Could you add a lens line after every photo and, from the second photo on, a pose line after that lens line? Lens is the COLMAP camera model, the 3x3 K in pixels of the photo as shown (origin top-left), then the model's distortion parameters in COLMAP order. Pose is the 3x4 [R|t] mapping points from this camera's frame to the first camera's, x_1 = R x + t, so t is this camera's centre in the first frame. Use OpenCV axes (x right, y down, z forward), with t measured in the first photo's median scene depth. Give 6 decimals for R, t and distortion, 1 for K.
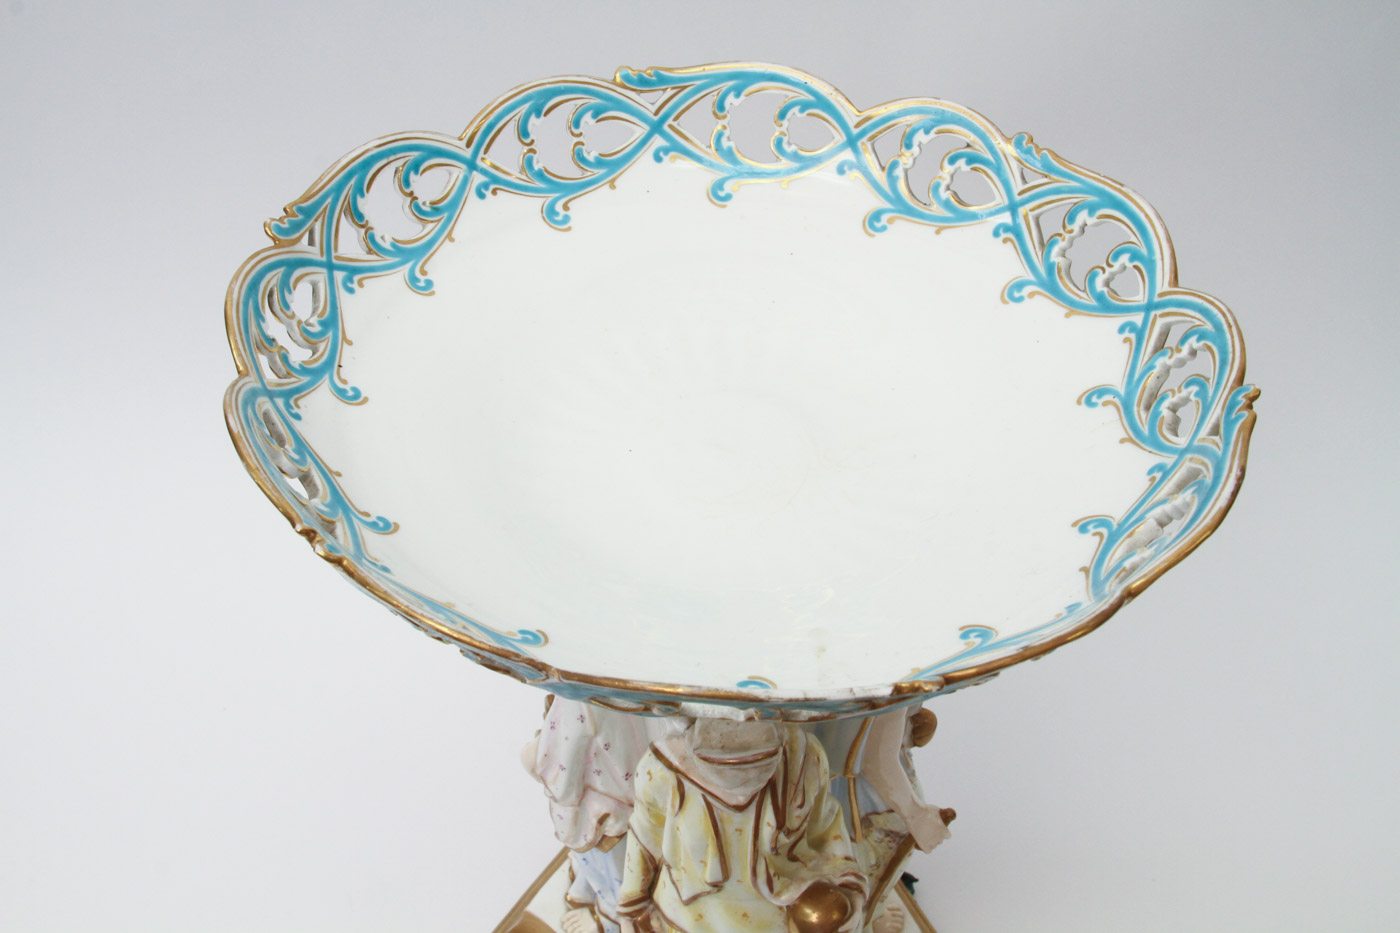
lens RADIAL K [[1585.2, 0, 700.0], [0, 1585.2, 466.5], [0, 0, 1]] dist [-0.016656, -0.005910]
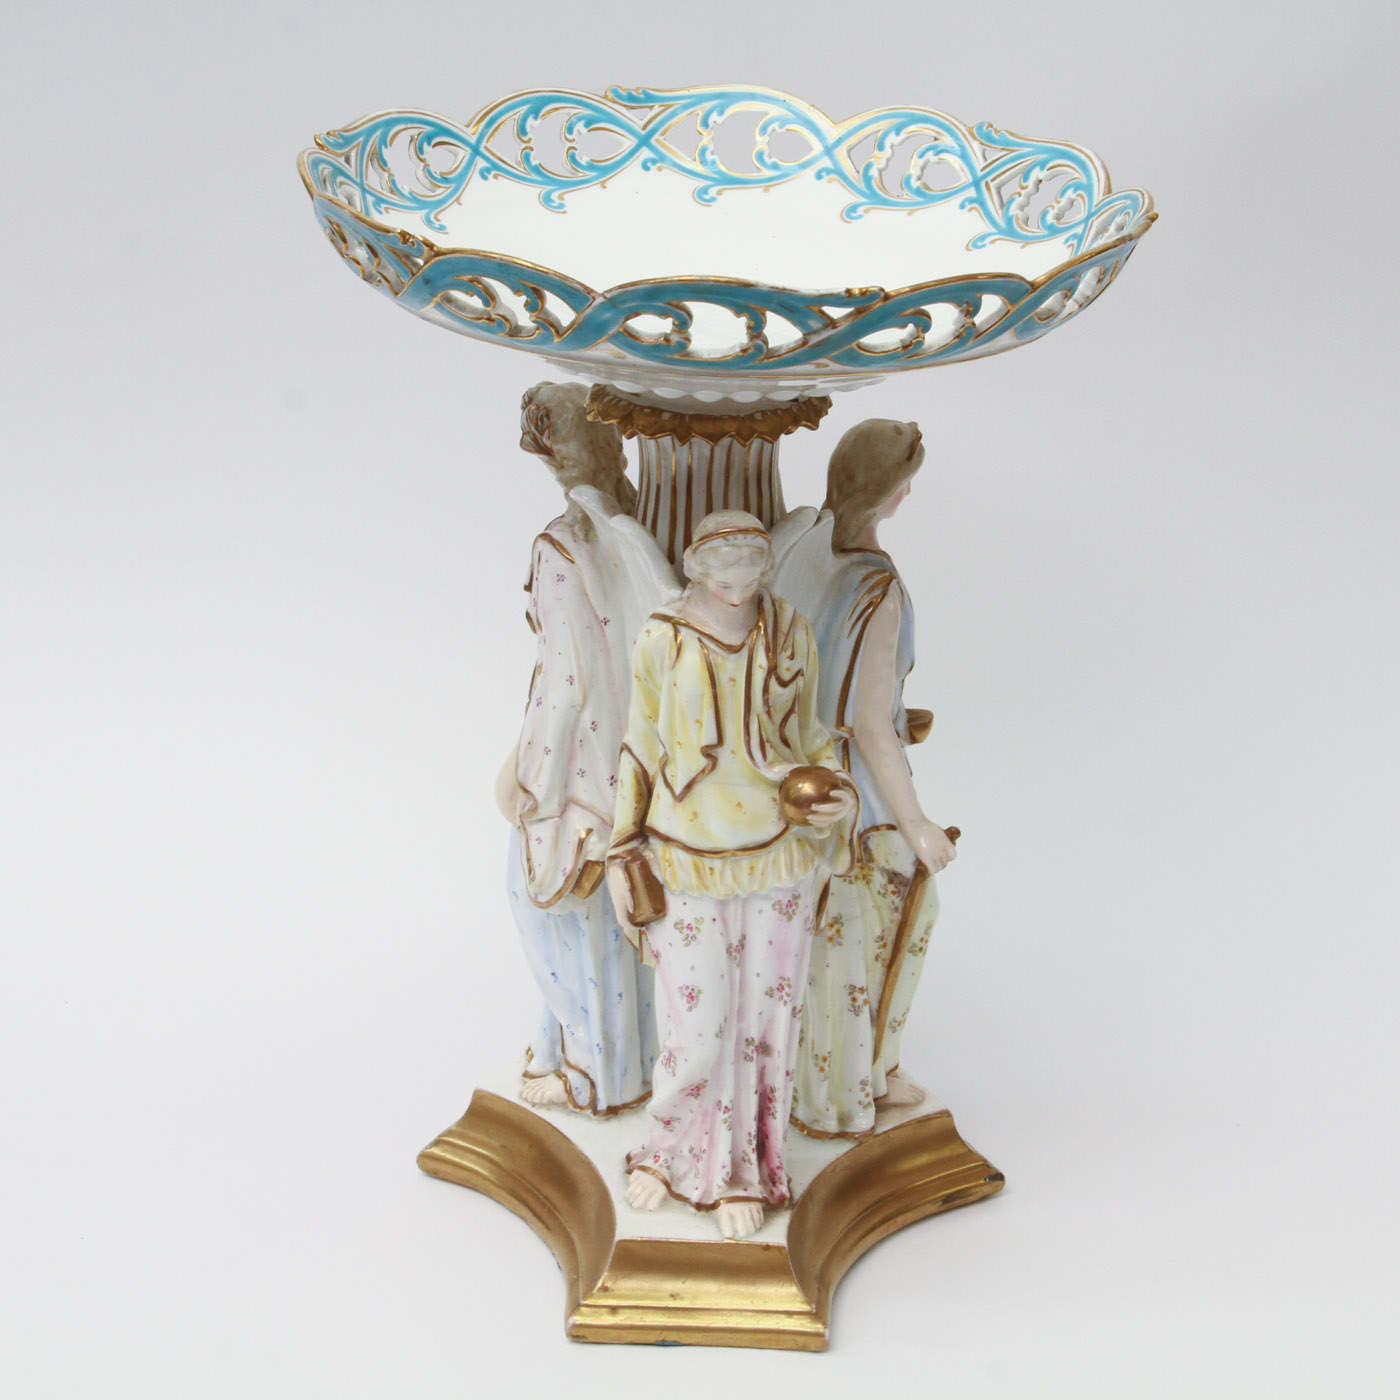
lens RADIAL K [[3666.6, 0, 700.0], [0, 3666.6, 700.0], [0, 0, 1]] dist [0.161804, 0.886429]
pose [[0.999535, -0.000013, 0.030486, -0.067119], [0.010785, 0.935485, -0.353201, 1.032994], [-0.028514, 0.353365, 0.935051, -1.200780]]
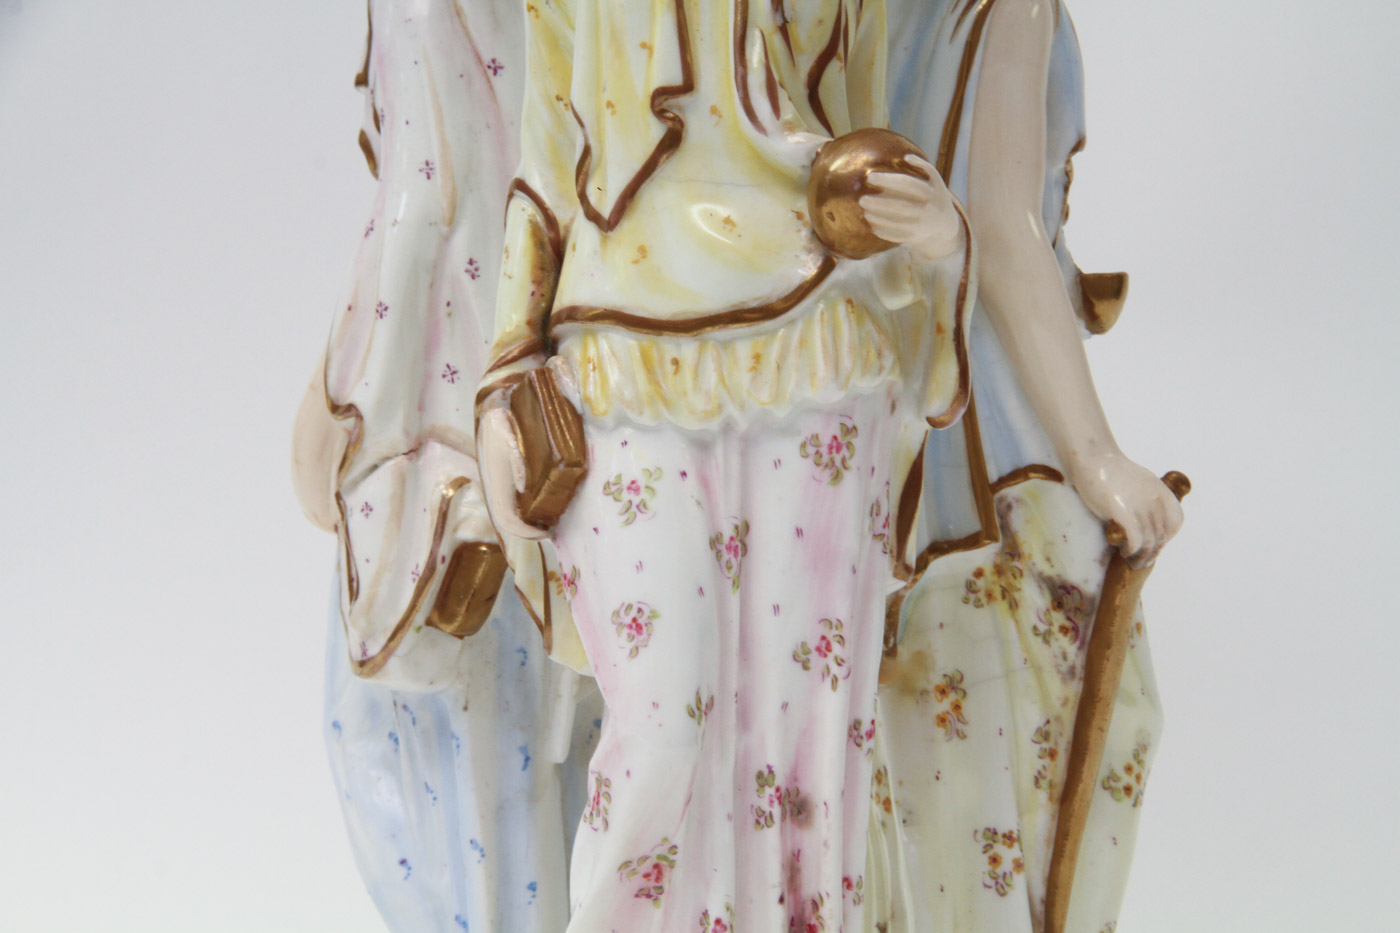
lens RADIAL K [[4539.2, 0, 700.0], [0, 4539.2, 466.5], [0, 0, 1]] dist [0.564476, -0.189321]
pose [[0.999621, -0.005882, -0.026898, 0.057210], [-0.015525, 0.686400, -0.727058, 1.381420], [0.022740, 0.727200, 0.686049, 0.049474]]
